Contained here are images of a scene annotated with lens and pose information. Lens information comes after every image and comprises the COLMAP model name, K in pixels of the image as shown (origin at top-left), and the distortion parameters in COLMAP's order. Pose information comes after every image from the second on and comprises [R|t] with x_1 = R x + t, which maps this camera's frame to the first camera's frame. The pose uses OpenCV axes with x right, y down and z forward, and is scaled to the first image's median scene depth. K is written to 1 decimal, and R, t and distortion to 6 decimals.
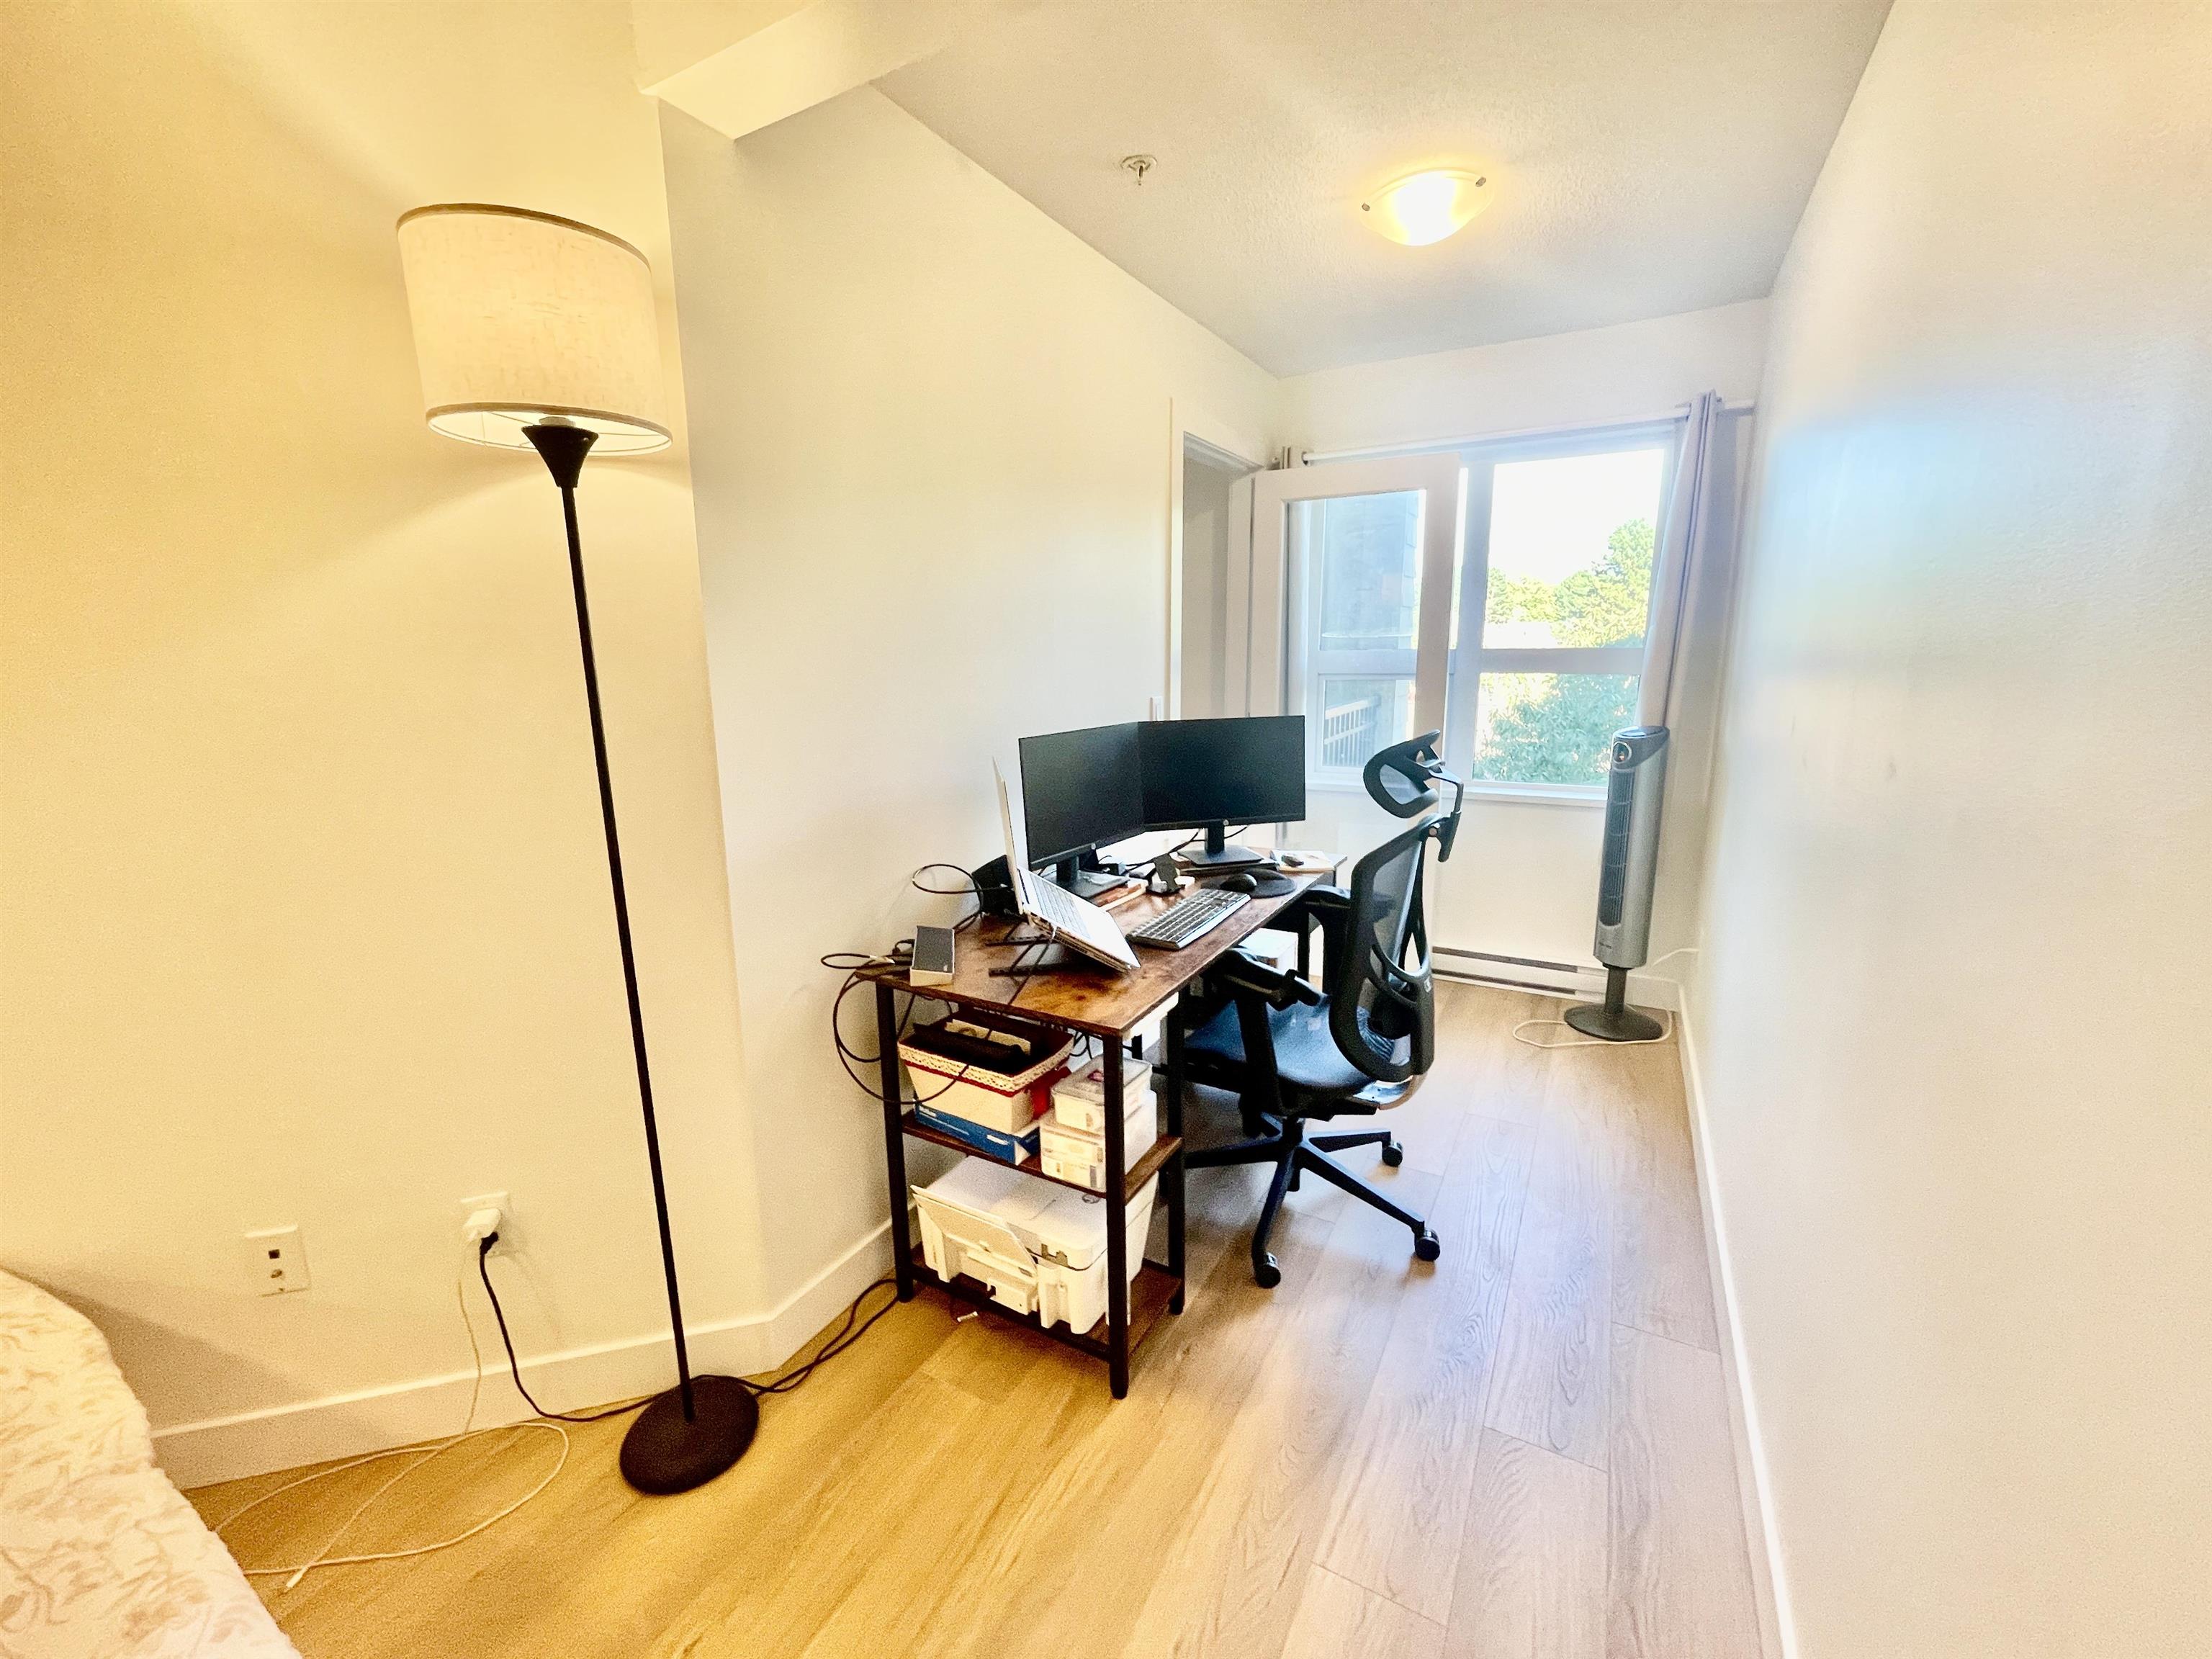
lens RADIAL K [[895.2, 0, 1115.6], [0, 895.2, 819.3], [0, 0, 1]] dist [0.000569, -0.002235]
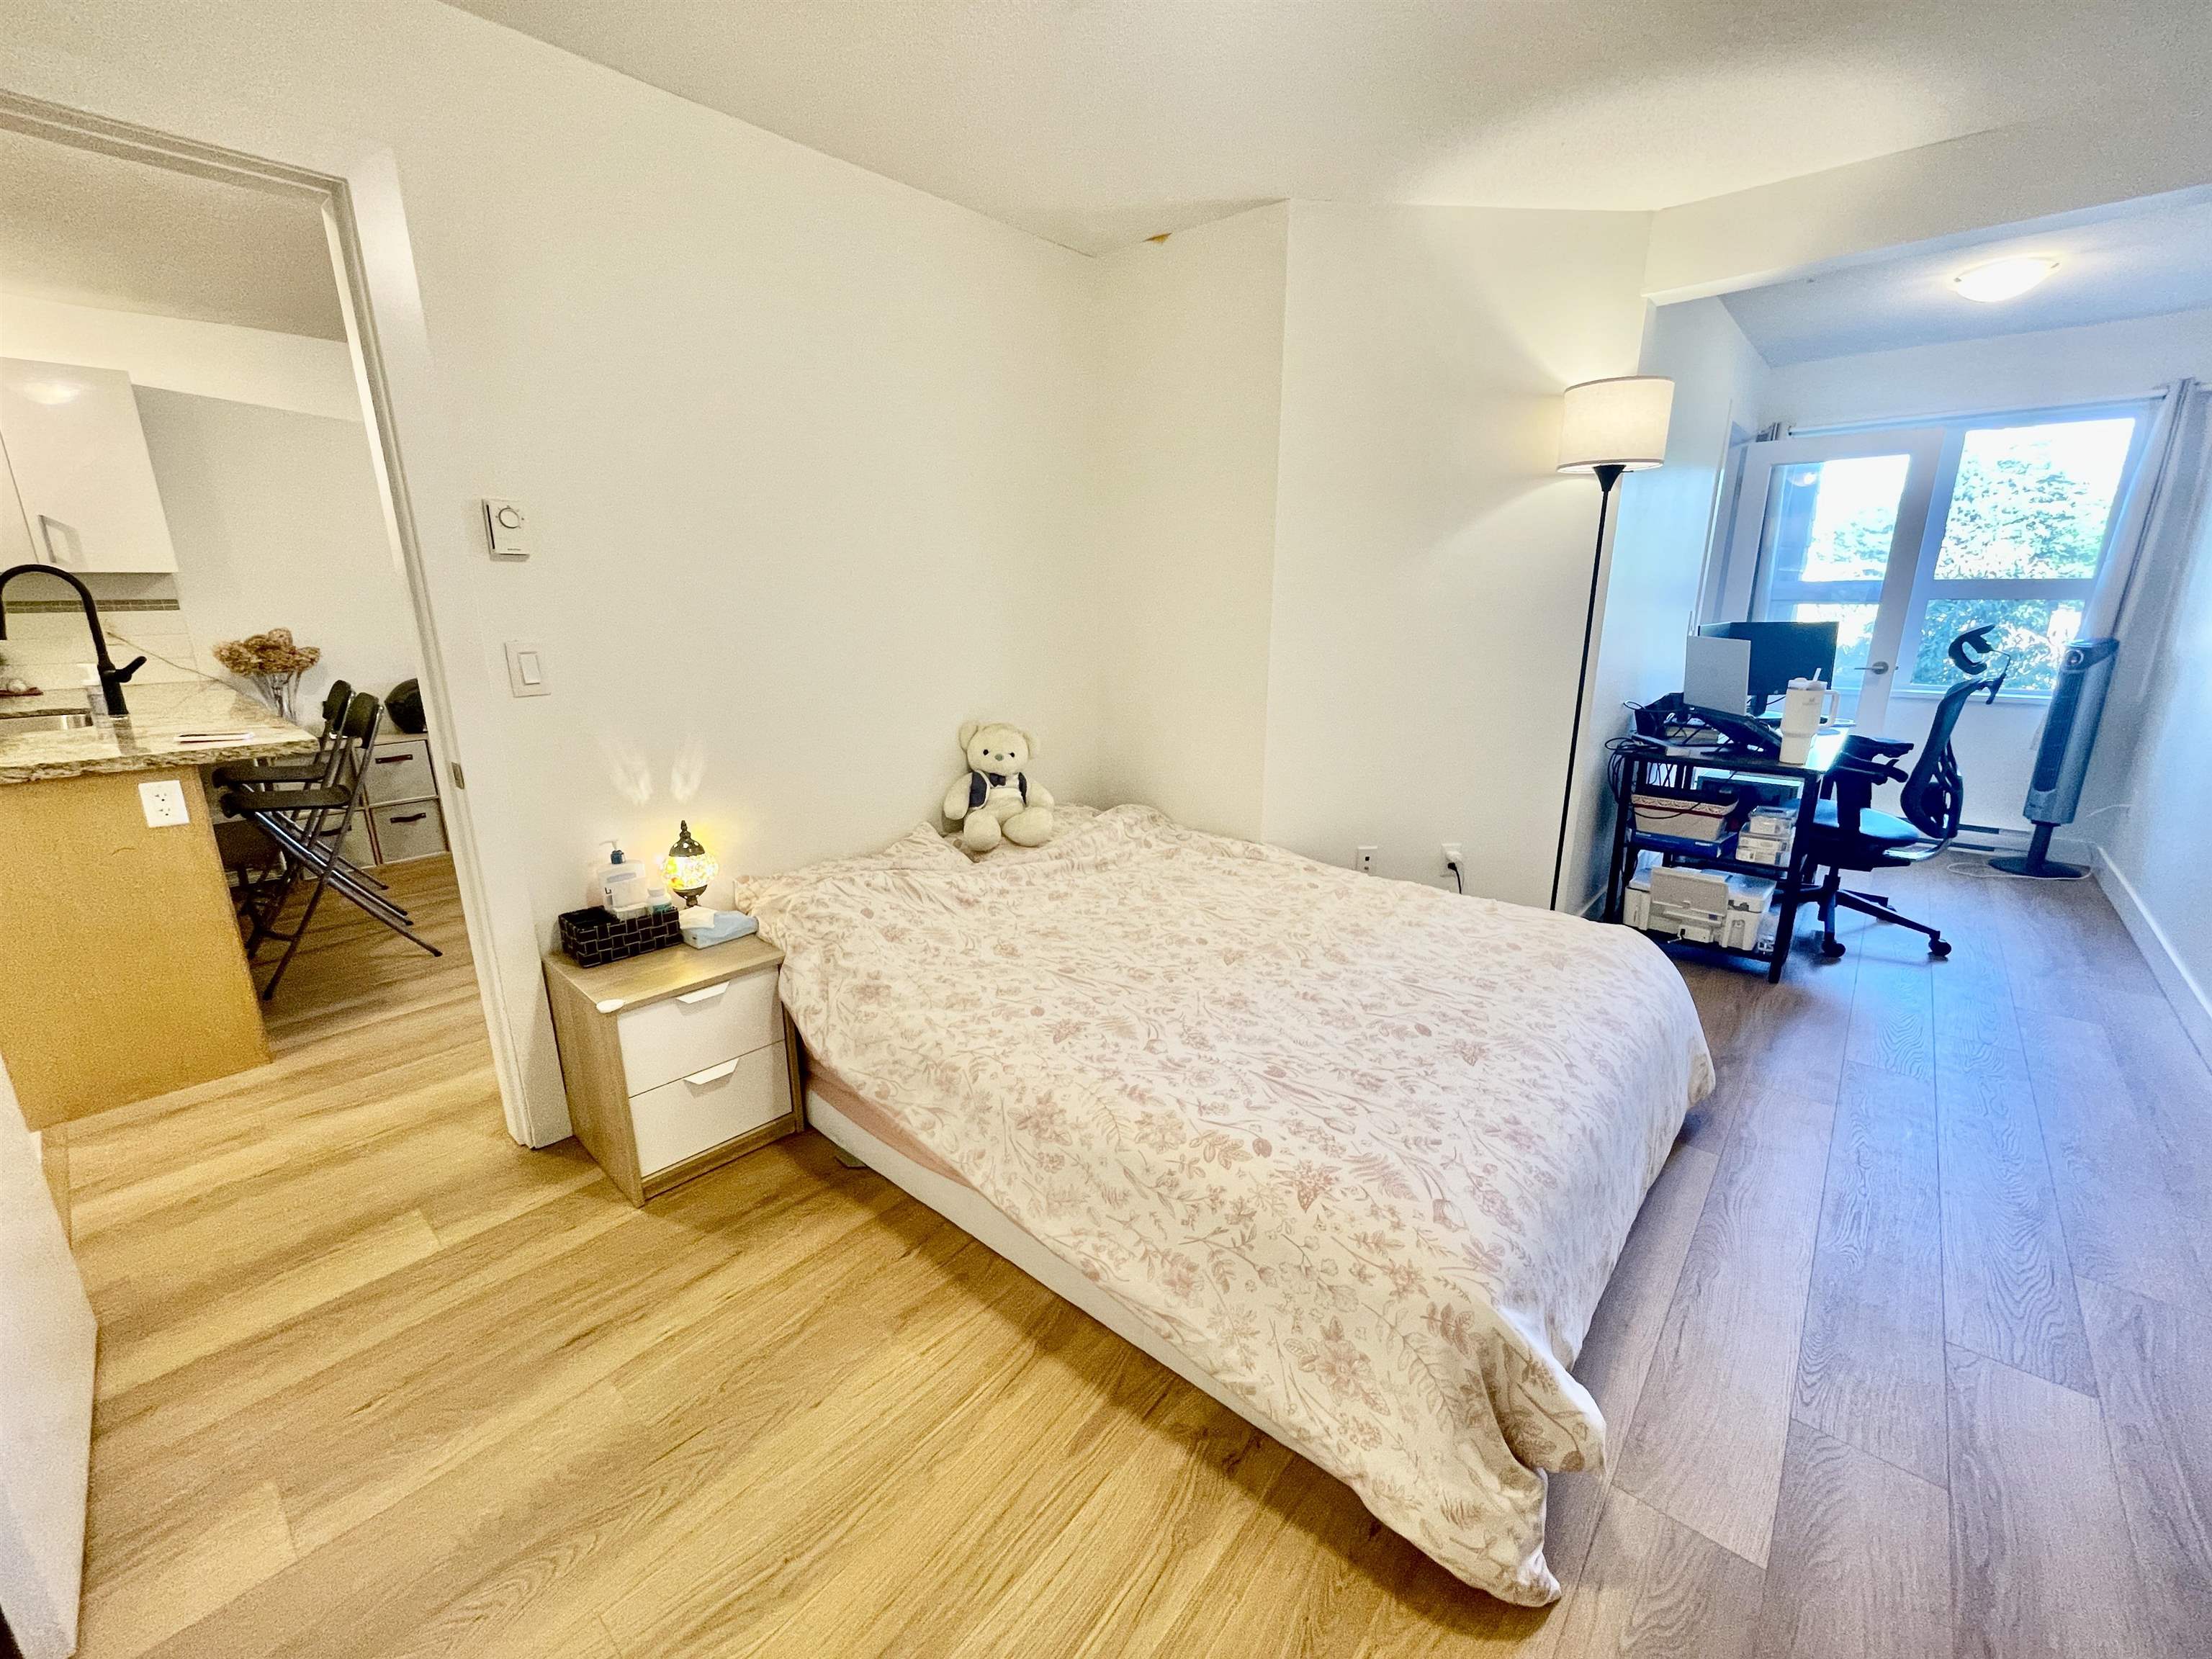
lens RADIAL K [[895.2, 0, 1106.4], [0, 895.2, 828.1], [0, 0, 1]] dist [0.000569, -0.002235]
pose [[0.978073, 0.054546, -0.200995, -0.570134], [-0.041175, 0.996689, 0.070118, 0.147016], [0.204154, -0.060305, 0.977080, -0.614326]]
